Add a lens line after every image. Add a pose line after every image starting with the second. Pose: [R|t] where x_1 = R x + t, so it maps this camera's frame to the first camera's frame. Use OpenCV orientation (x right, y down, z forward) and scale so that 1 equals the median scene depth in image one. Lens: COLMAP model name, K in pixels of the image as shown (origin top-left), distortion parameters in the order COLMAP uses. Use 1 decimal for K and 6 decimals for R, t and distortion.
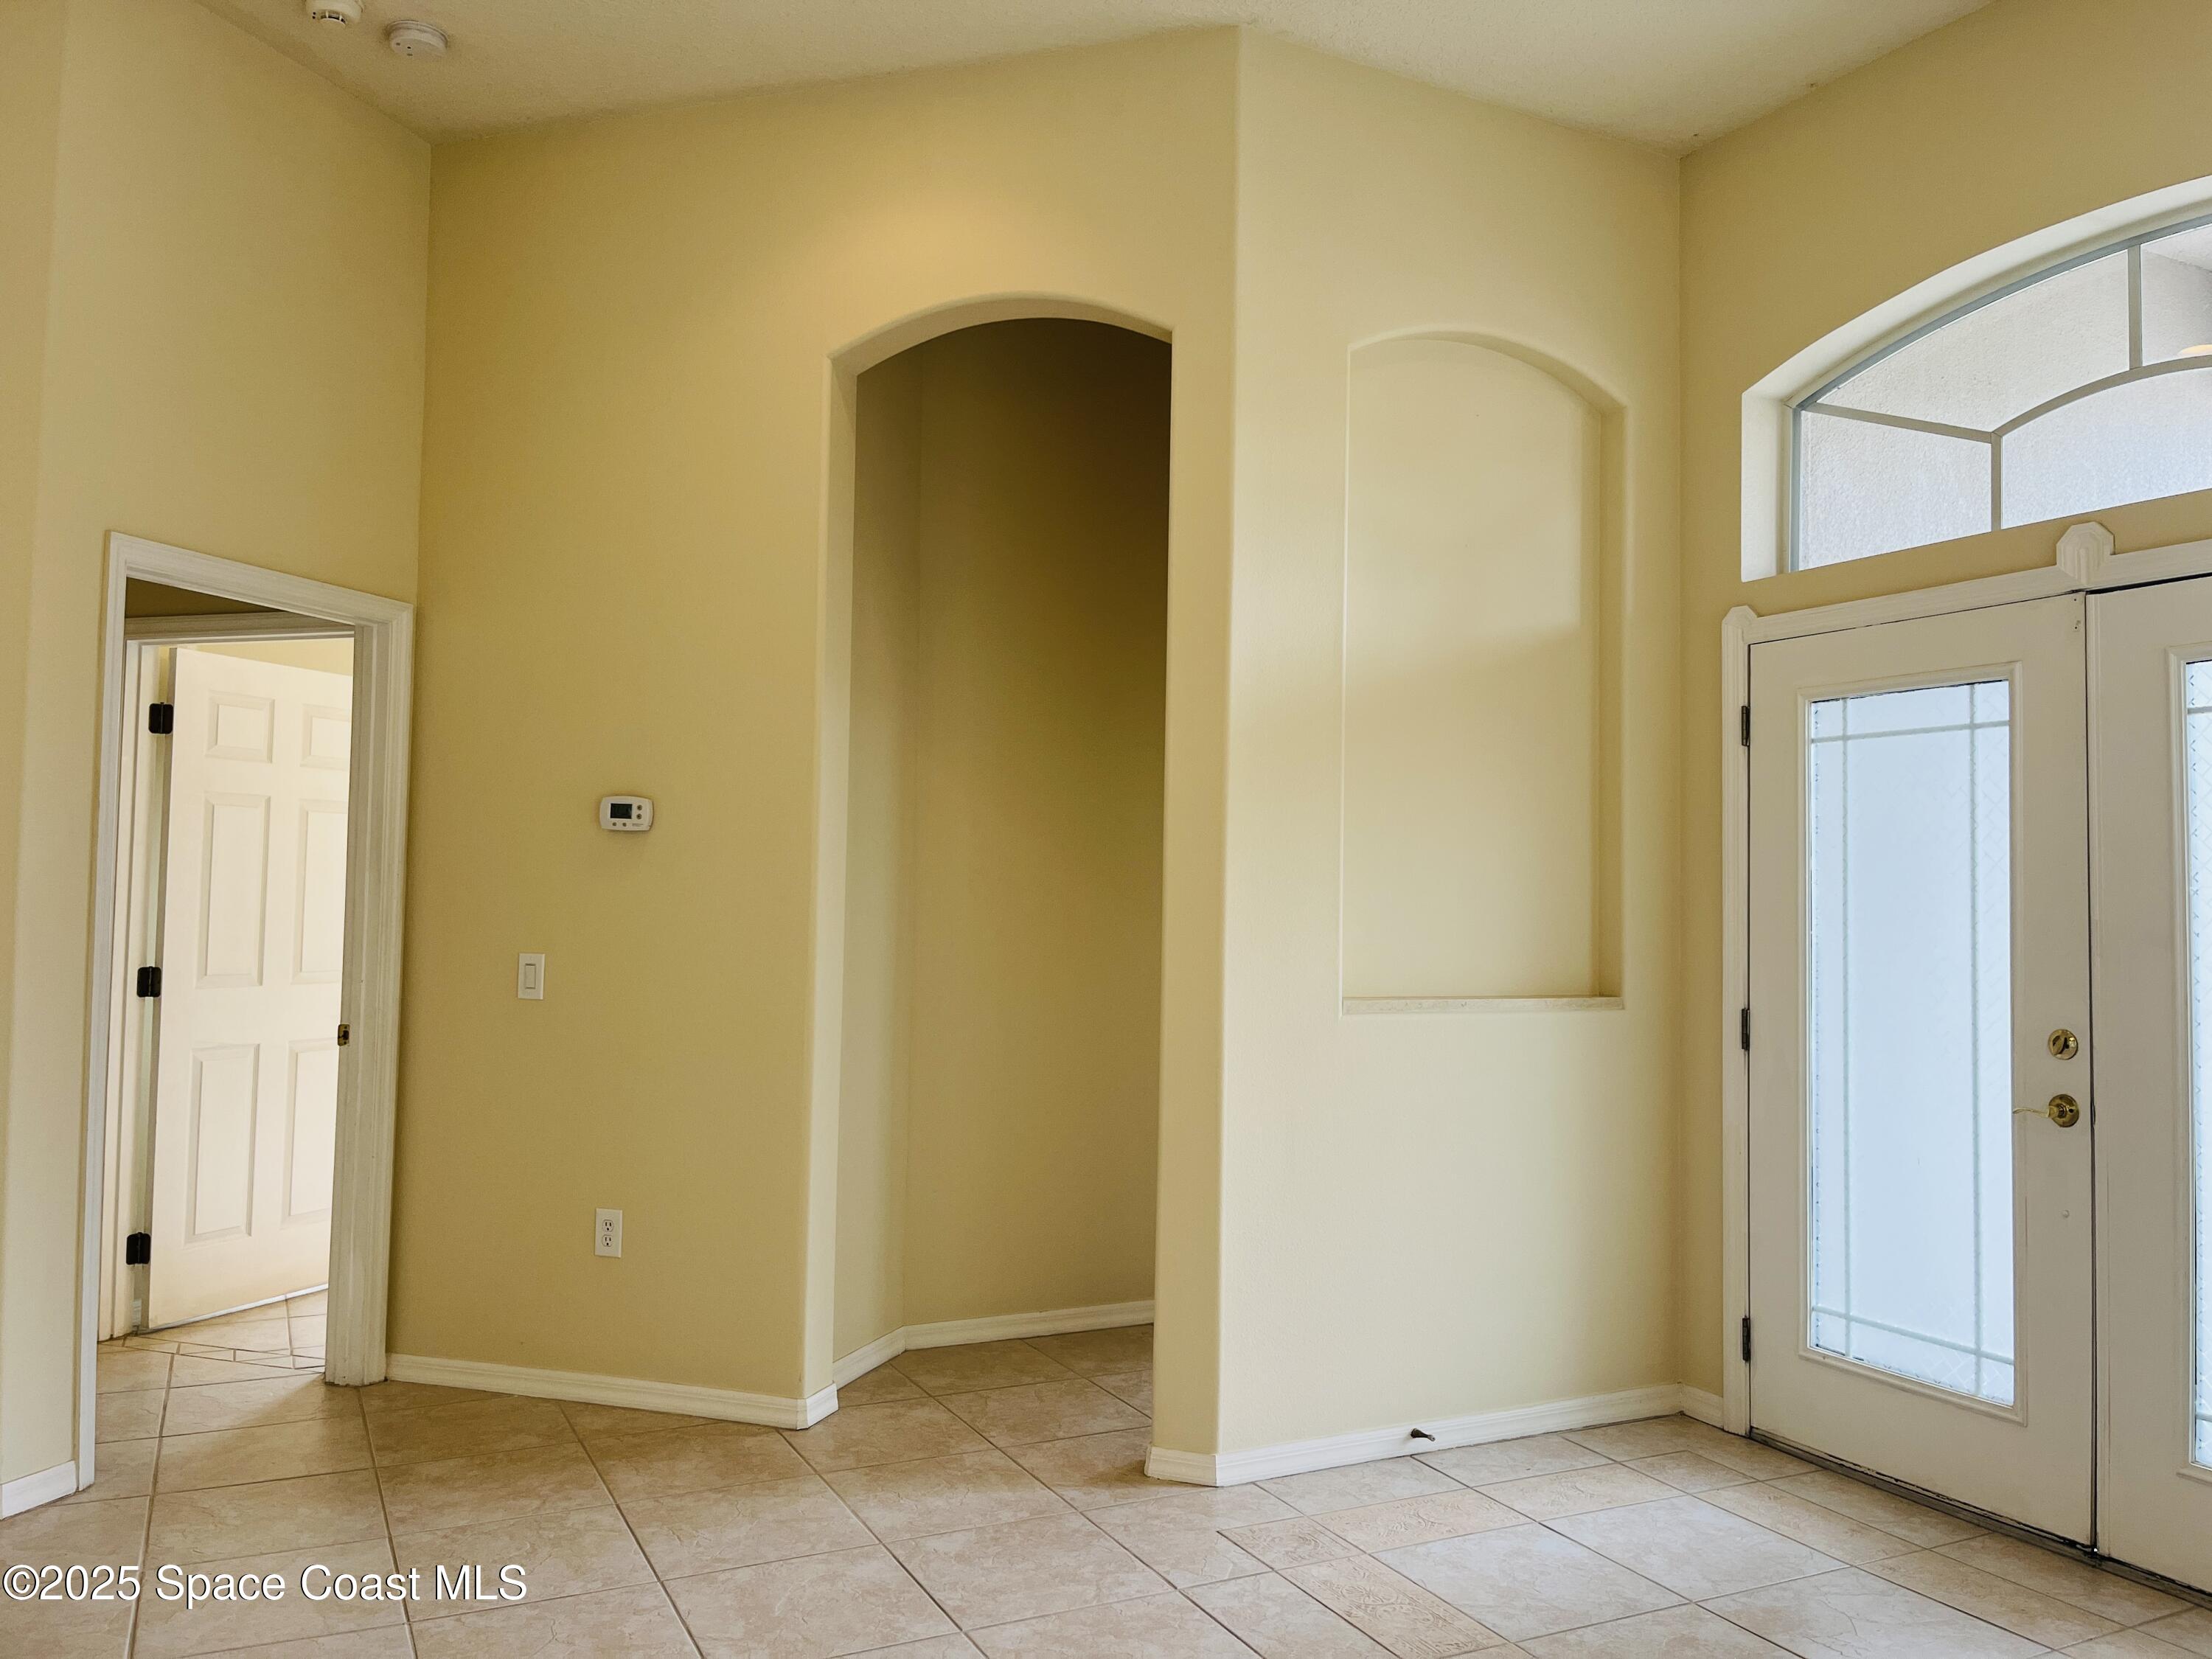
lens RADIAL K [[1646.3, 0, 1106.0], [0, 1646.3, 829.5], [0, 0, 1]] dist [-0.006529, -0.005693]
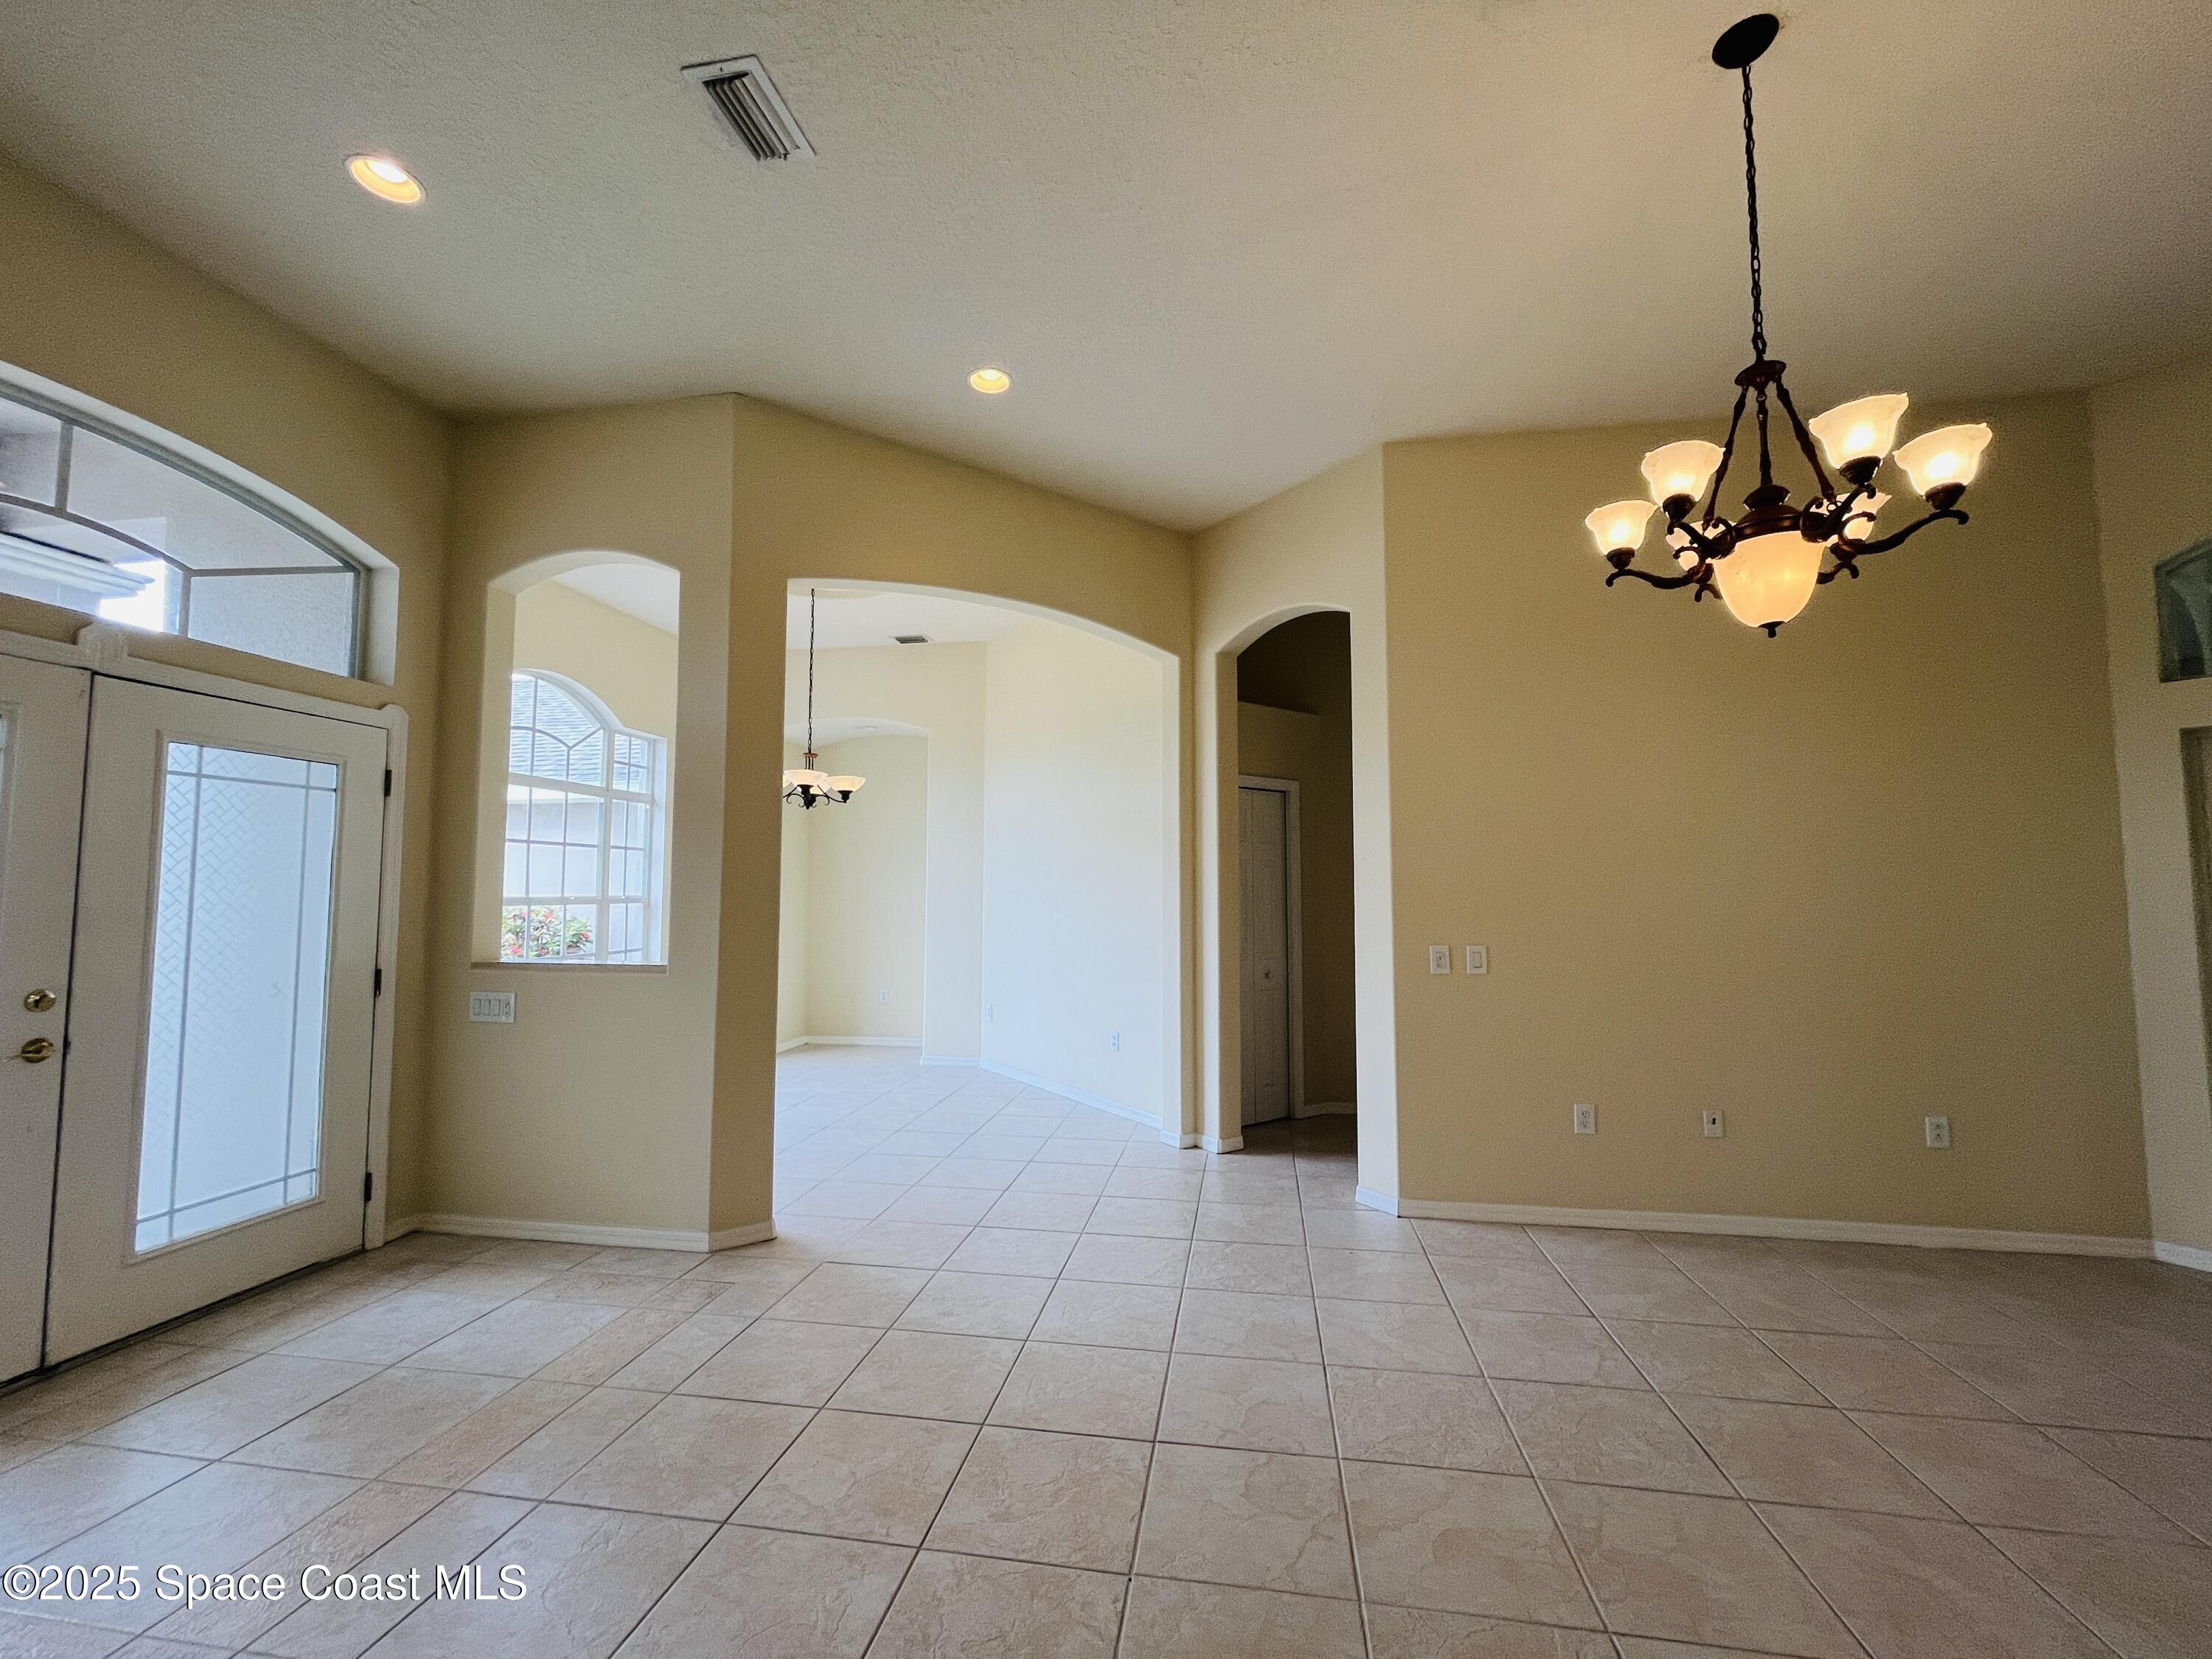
lens RADIAL K [[890.7, 0, 1105.5], [0, 890.7, 837.7], [0, 0, 1]] dist [0.001154, 0.000471]
pose [[-0.808156, 0.022686, 0.588532, -0.614178], [-0.038833, 0.995031, -0.091679, 0.036252], [-0.587687, -0.096945, -0.803259, 1.224822]]
